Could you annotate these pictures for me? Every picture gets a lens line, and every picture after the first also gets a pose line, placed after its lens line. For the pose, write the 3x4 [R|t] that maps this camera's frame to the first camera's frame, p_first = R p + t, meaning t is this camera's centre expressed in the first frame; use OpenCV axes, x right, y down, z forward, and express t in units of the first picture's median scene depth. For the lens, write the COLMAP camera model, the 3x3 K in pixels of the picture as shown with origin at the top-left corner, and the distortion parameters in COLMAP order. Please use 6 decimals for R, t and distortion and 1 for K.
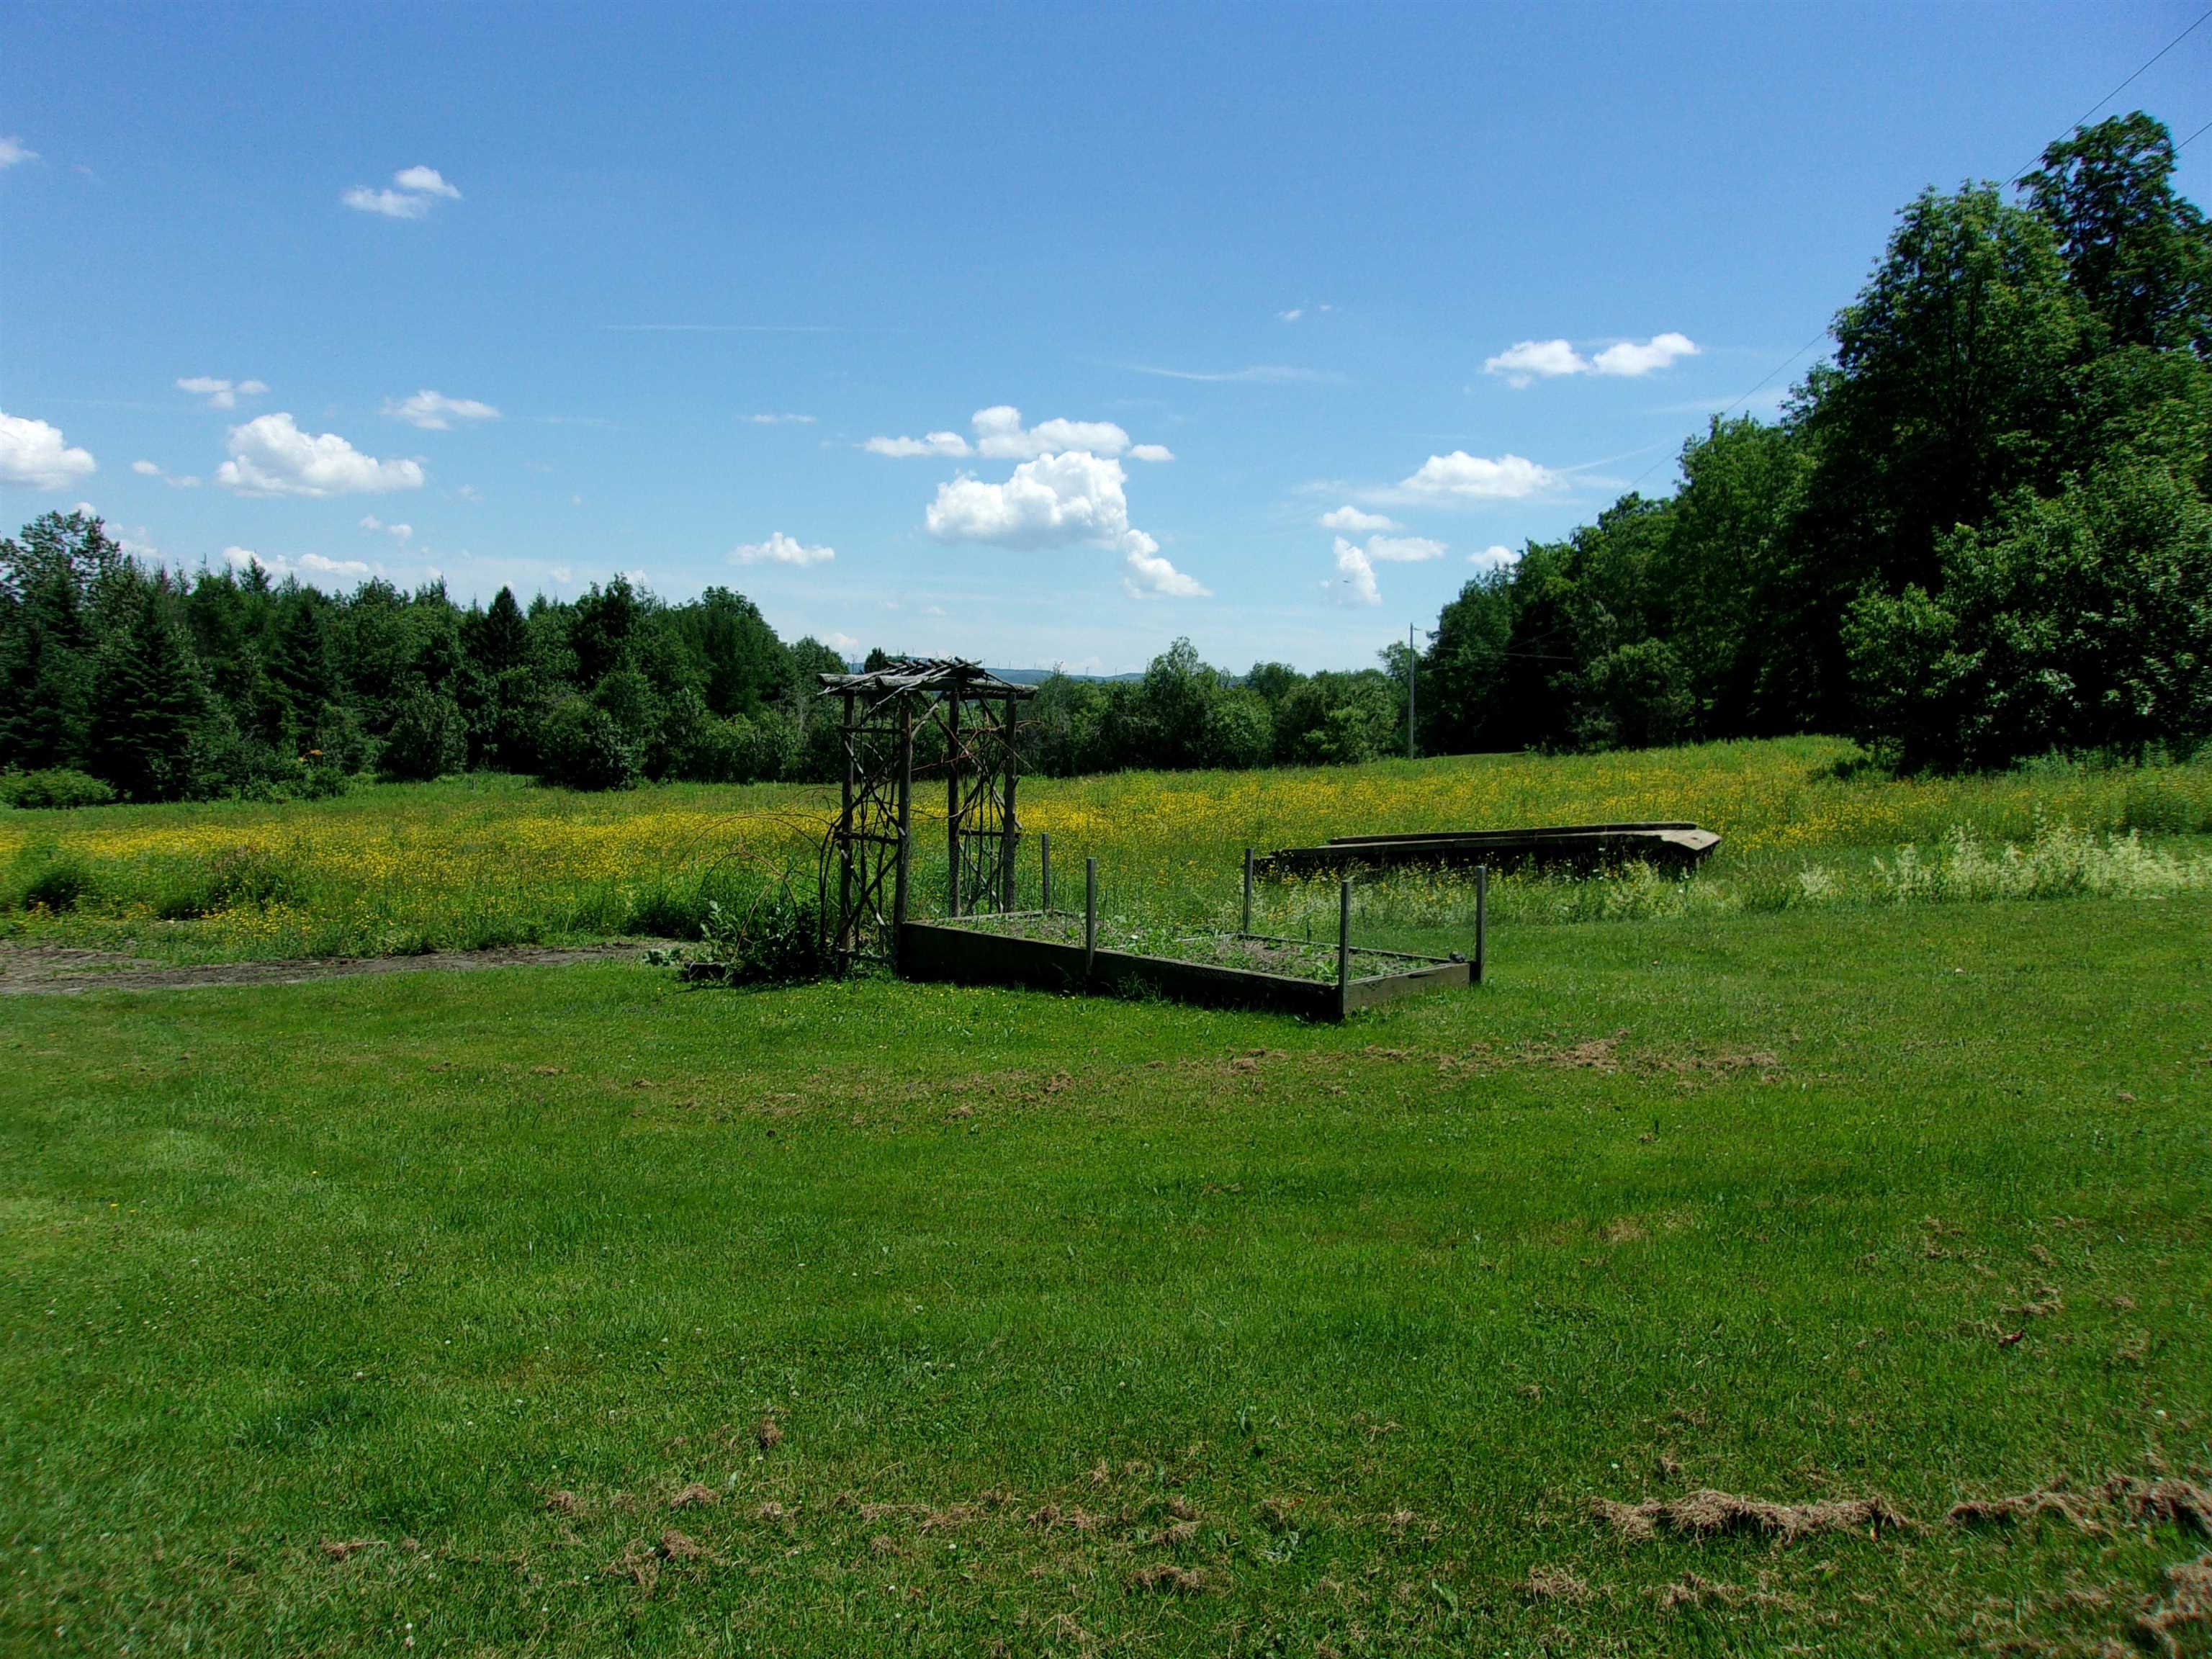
lens RADIAL K [[1752.6, 0, 1107.4], [0, 1752.6, 829.6], [0, 0, 1]] dist [0.012807, 0.026231]
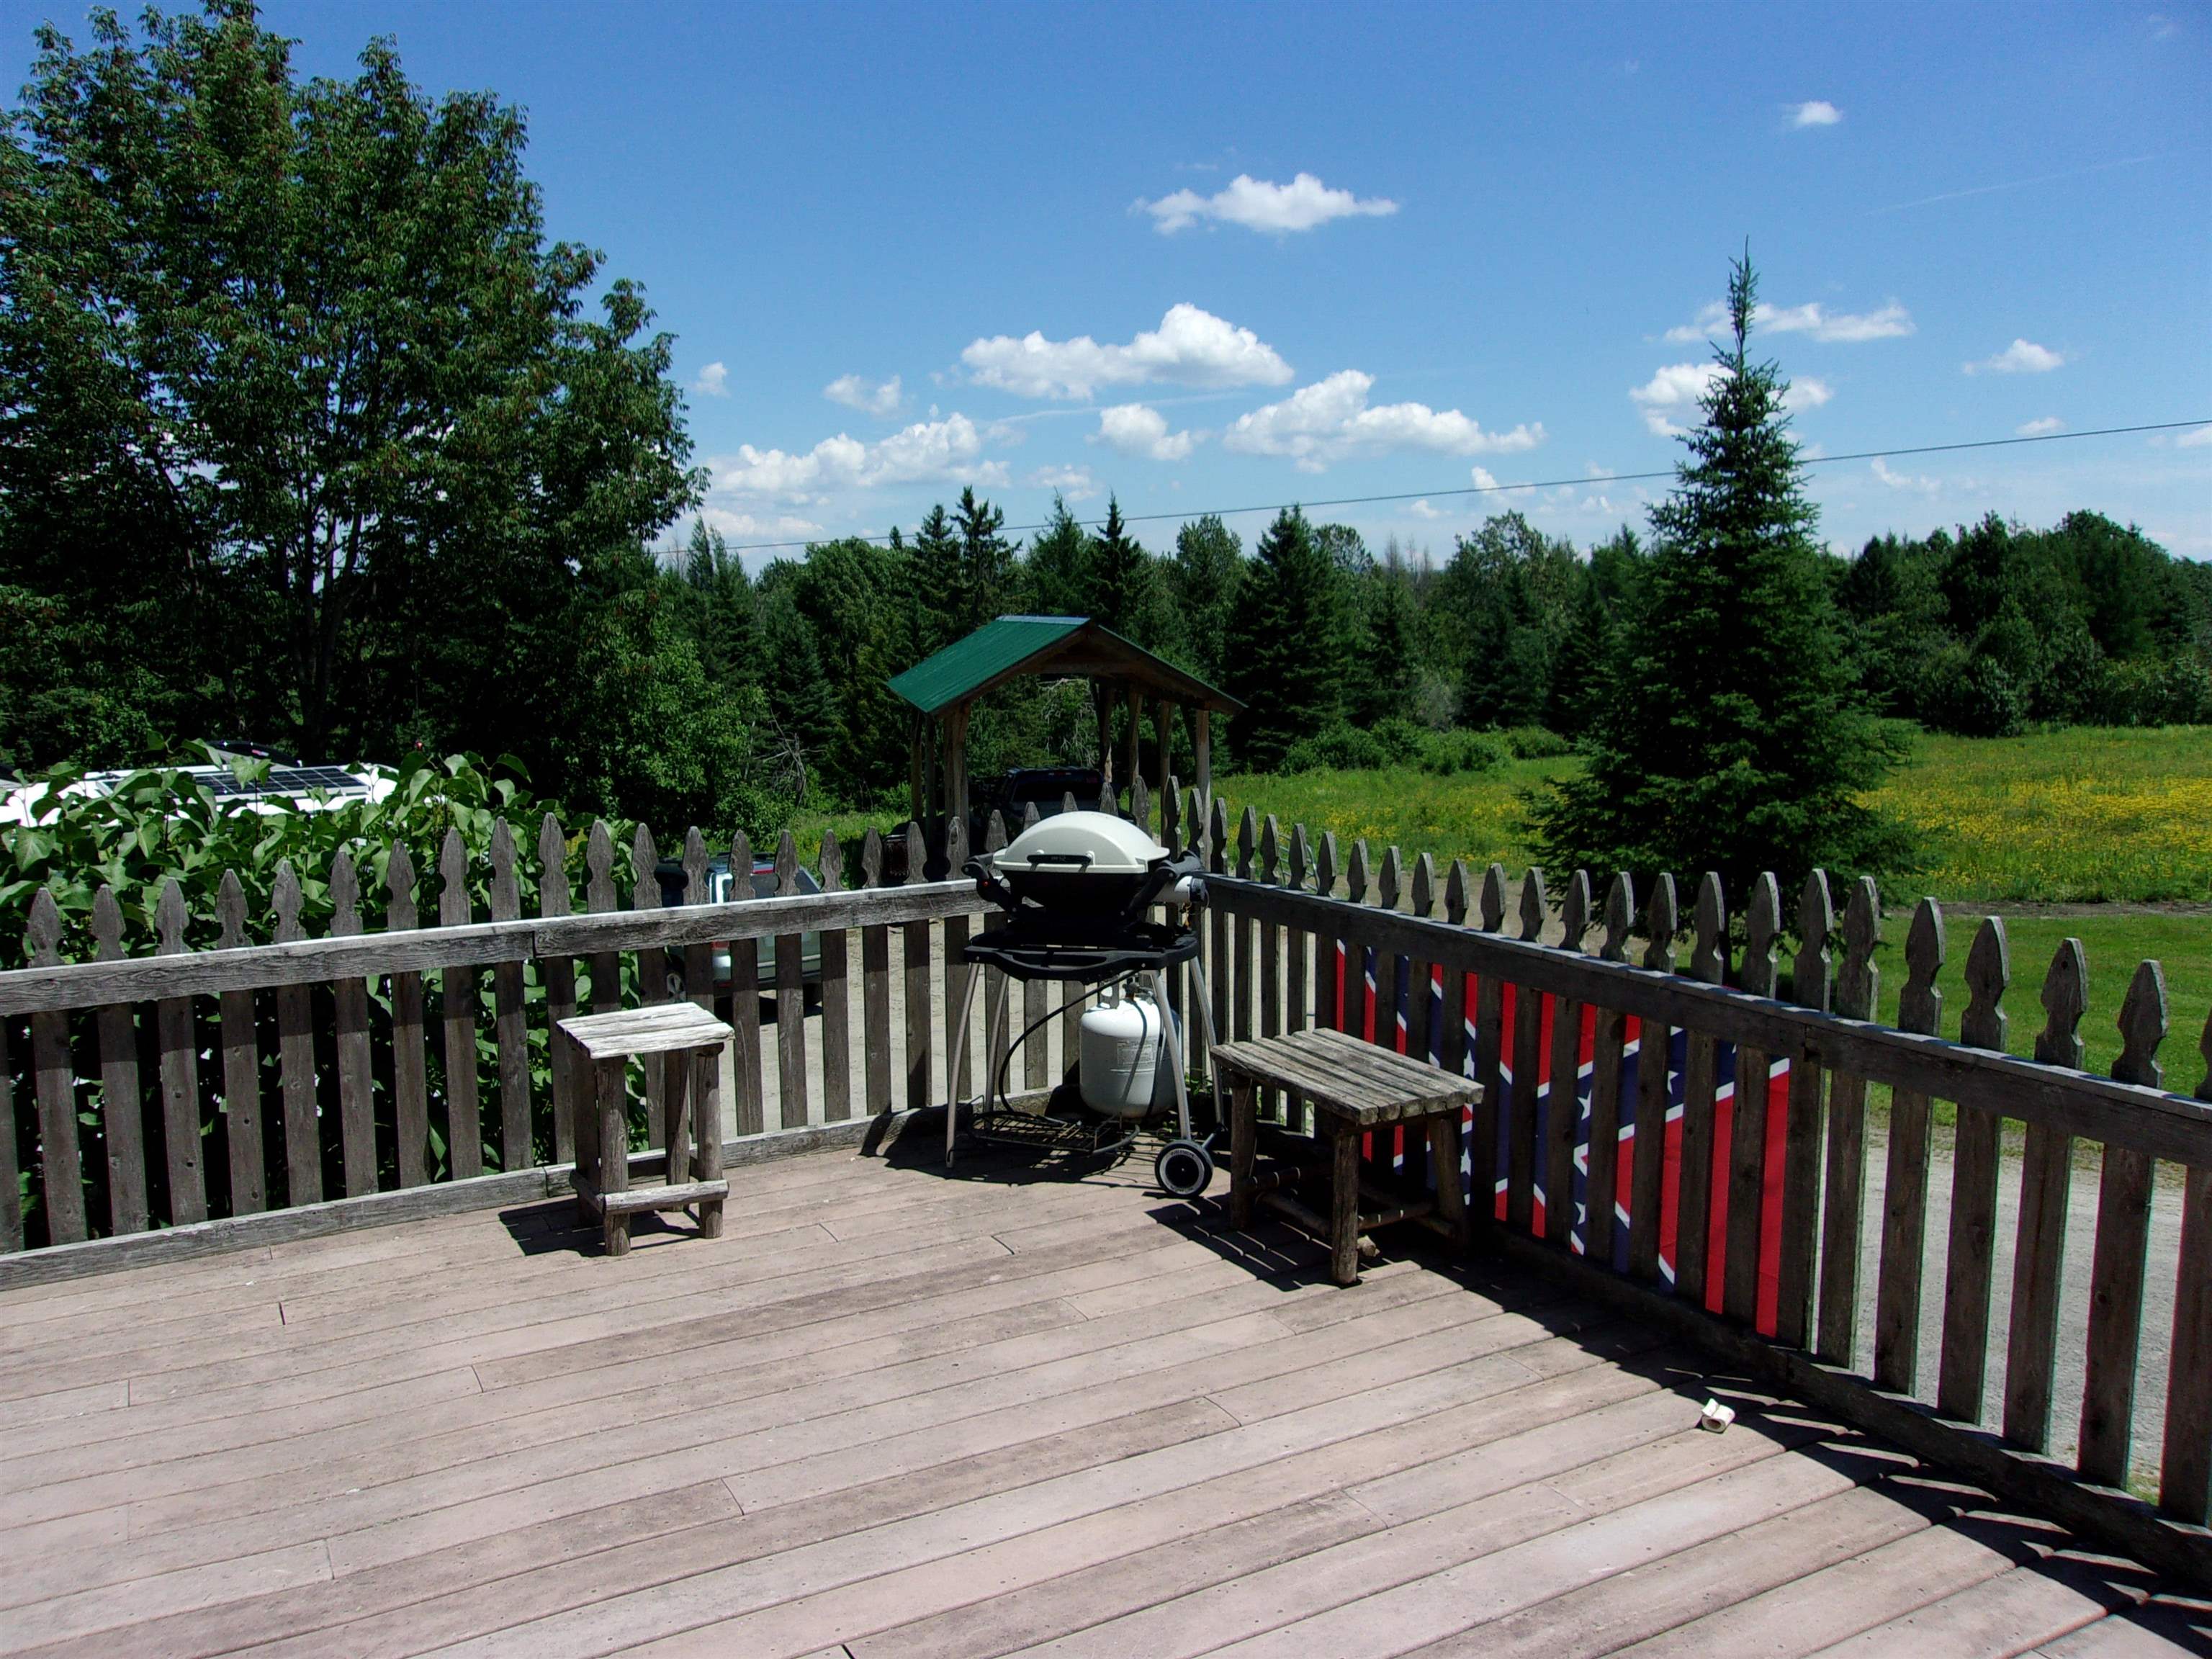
lens RADIAL K [[1752.6, 0, 1104.5], [0, 1752.6, 823.9], [0, 0, 1]] dist [0.012807, 0.026231]
pose [[0.758085, 0.021790, -0.651791, -0.006127], [0.002262, 0.999348, 0.036040, -0.008289], [0.652151, -0.028795, 0.757542, -0.112211]]
